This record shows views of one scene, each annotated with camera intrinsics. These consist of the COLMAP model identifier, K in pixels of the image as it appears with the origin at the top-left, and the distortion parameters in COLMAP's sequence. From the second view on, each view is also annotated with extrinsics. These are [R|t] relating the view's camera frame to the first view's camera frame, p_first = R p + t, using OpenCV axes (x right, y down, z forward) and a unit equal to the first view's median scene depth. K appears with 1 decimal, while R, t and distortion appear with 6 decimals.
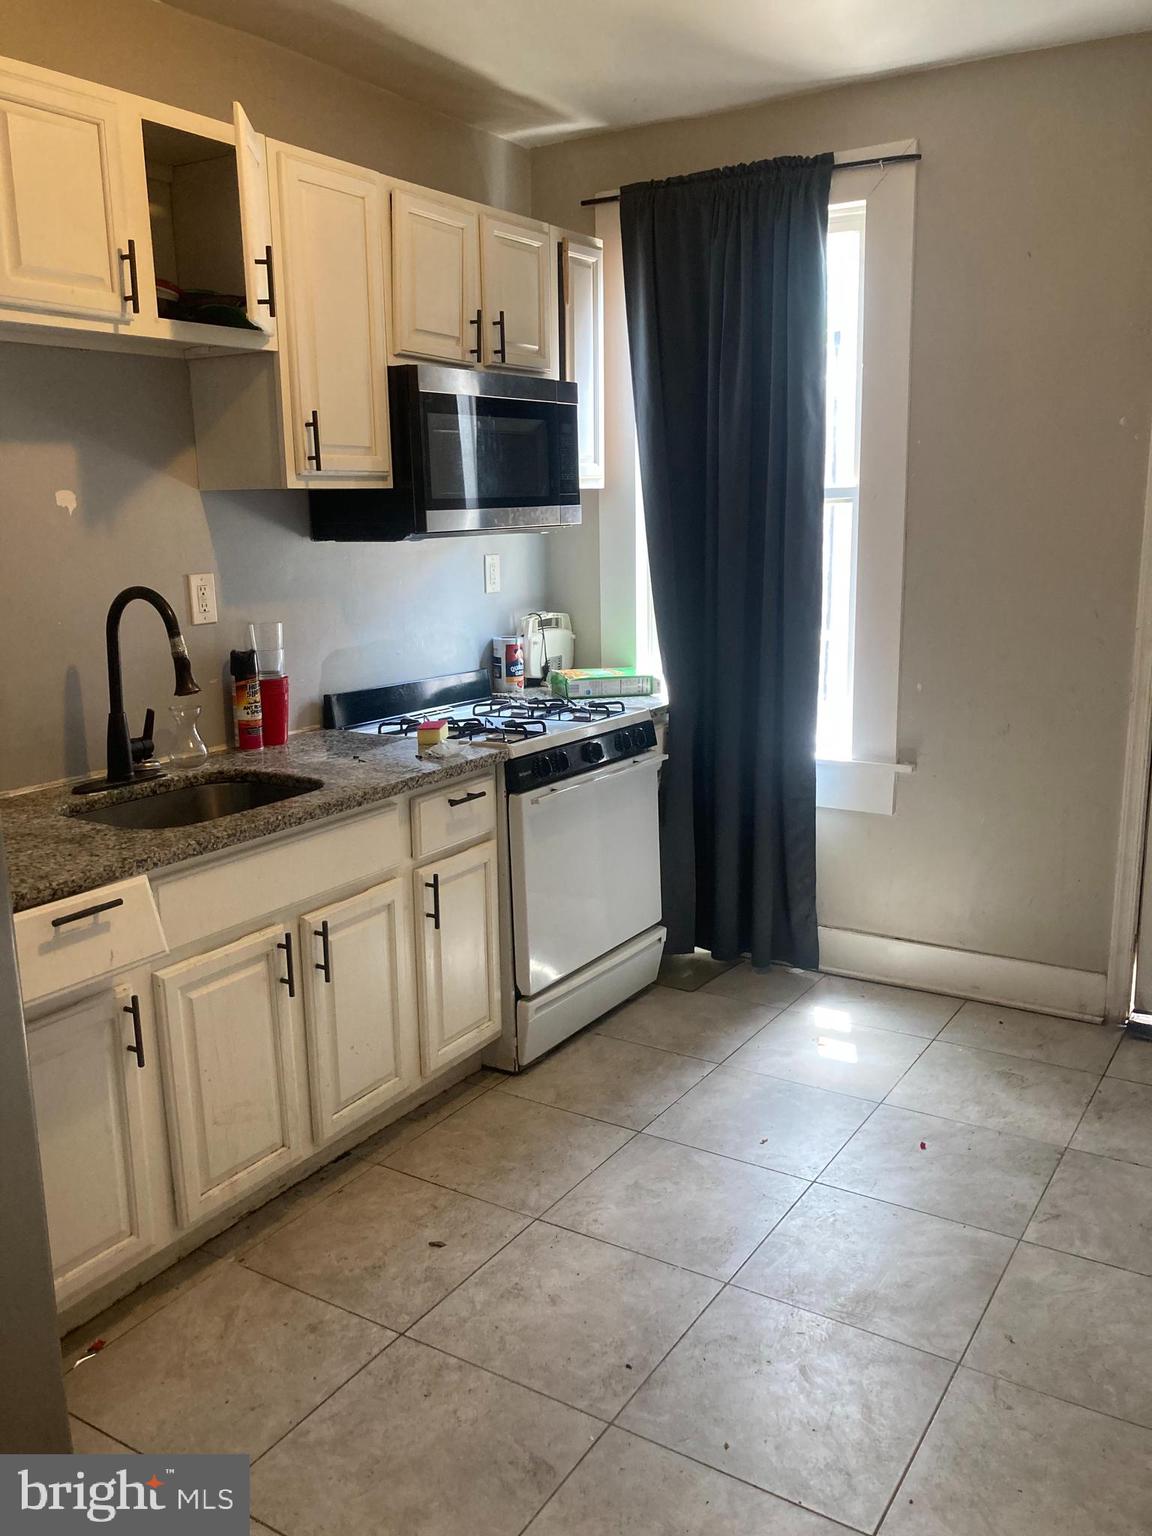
lens RADIAL K [[1285.3, 0, 576.0], [0, 1285.3, 768.0], [0, 0, 1]] dist [0.036520, -0.043087]
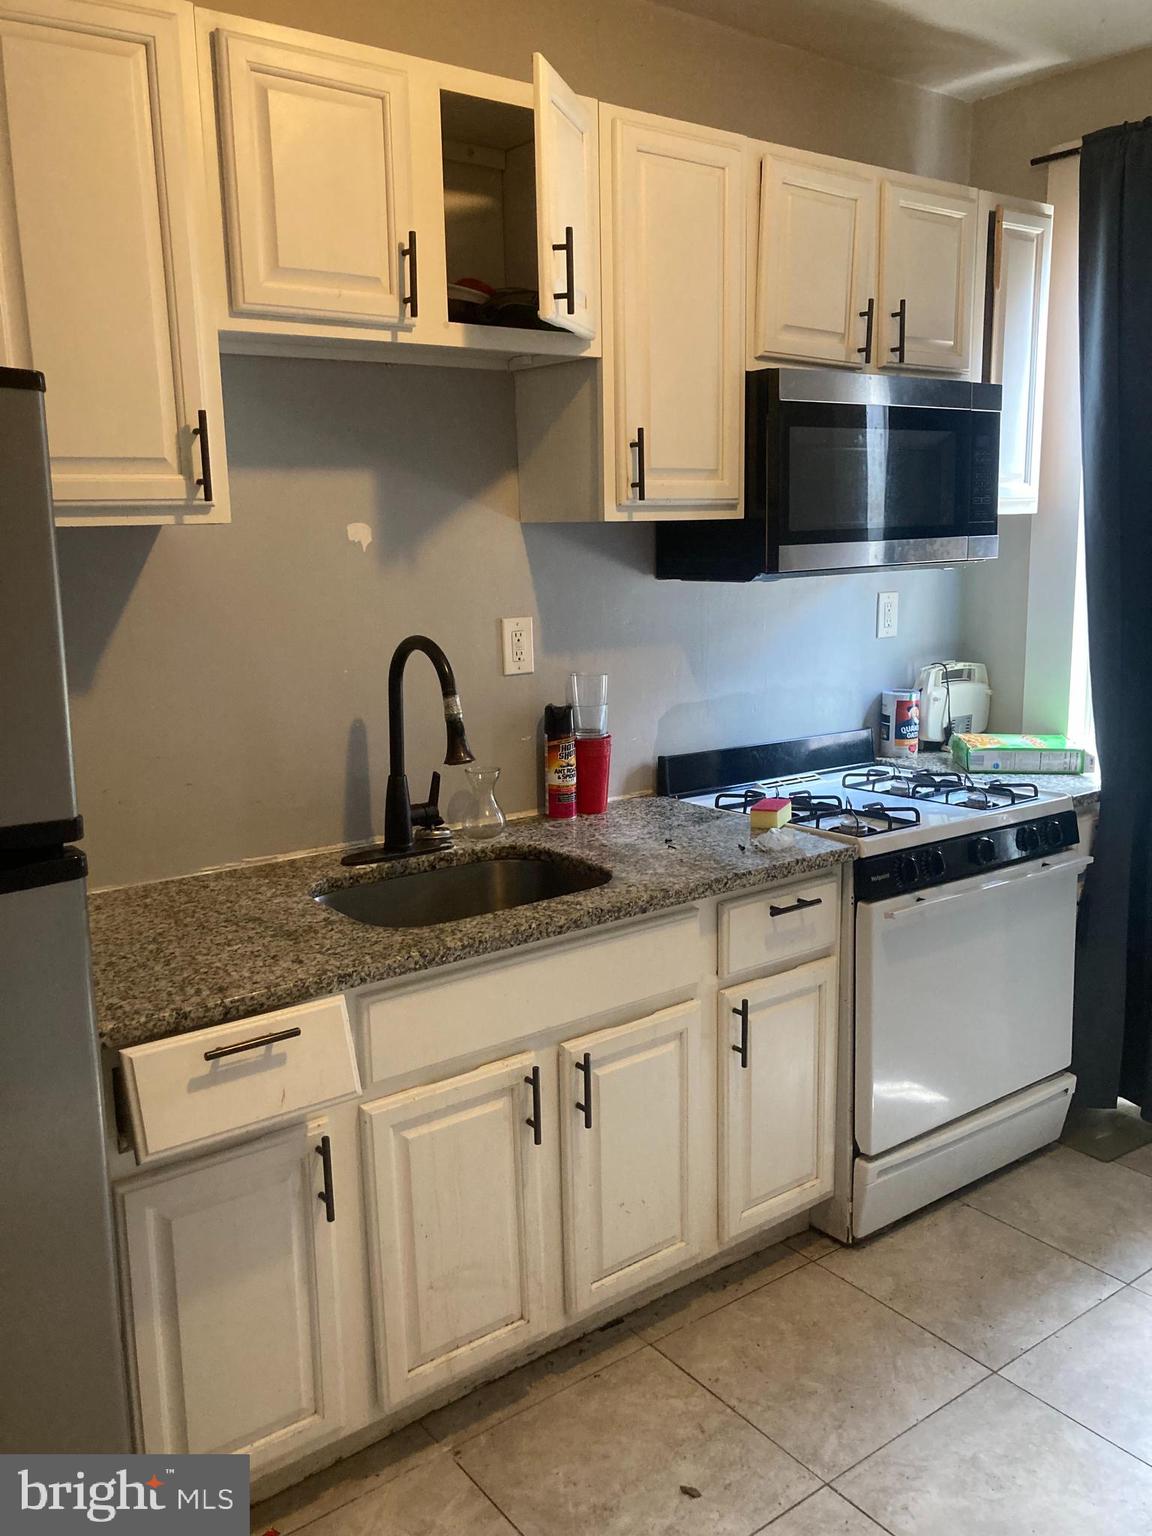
lens RADIAL K [[1285.3, 0, 576.0], [0, 1285.3, 768.0], [0, 0, 1]] dist [0.036520, -0.043087]
pose [[0.936194, 0.069174, -0.344608, 0.056627], [-0.073104, 0.997323, 0.001594, -0.053128], [0.343796, 0.023700, 0.938745, 0.198438]]
